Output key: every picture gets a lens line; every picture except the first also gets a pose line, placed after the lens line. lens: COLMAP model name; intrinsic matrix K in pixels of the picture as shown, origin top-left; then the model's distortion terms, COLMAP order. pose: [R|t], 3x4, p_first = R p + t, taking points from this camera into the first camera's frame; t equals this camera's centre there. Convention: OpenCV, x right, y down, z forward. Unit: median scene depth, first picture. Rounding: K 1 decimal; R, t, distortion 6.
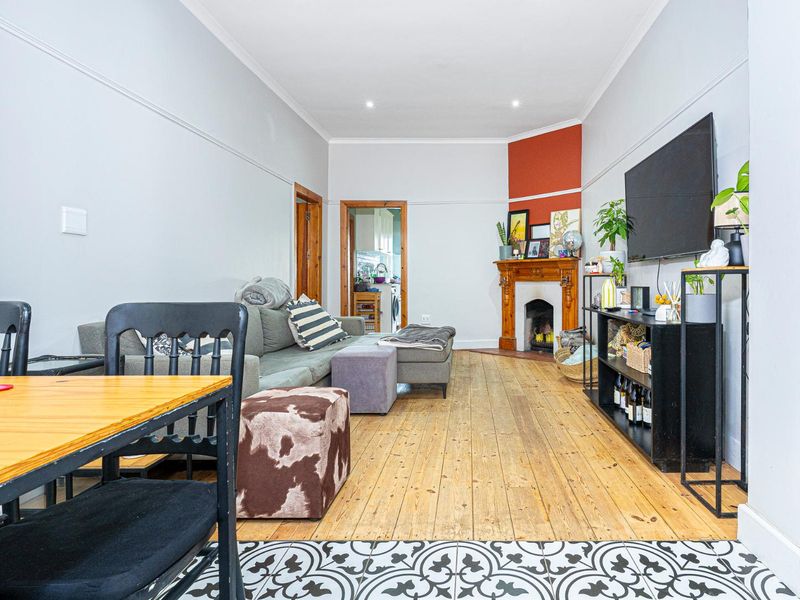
lens RADIAL K [[439.2, 0, 415.6], [0, 439.2, 282.1], [0, 0, 1]] dist [0.017062, -0.000501]
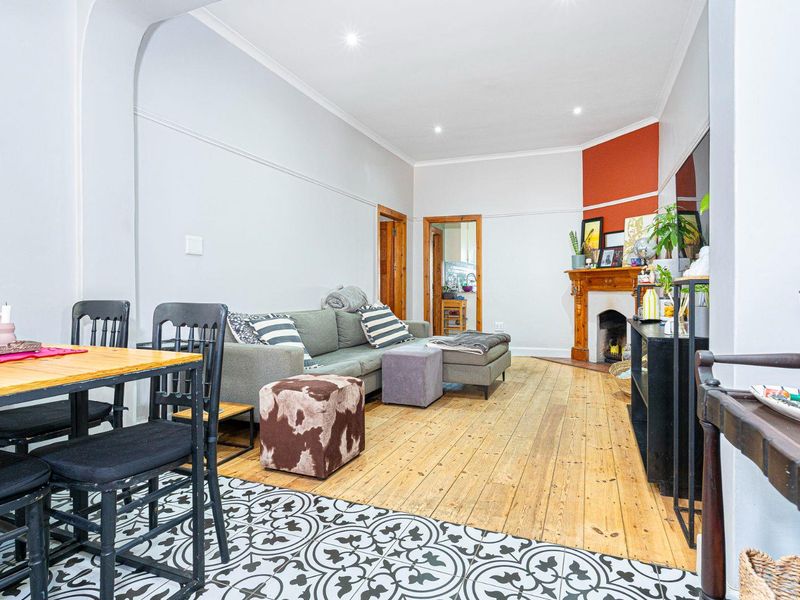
lens RADIAL K [[408.1, 0, 400.0], [0, 408.1, 300.0], [0, 0, 1]] dist [-0.002584, -0.001493]
pose [[0.937185, 0.017185, -0.348409, 0.167666], [-0.009320, 0.999663, 0.024238, -0.000124], [0.348708, -0.019469, 0.937029, 0.000933]]
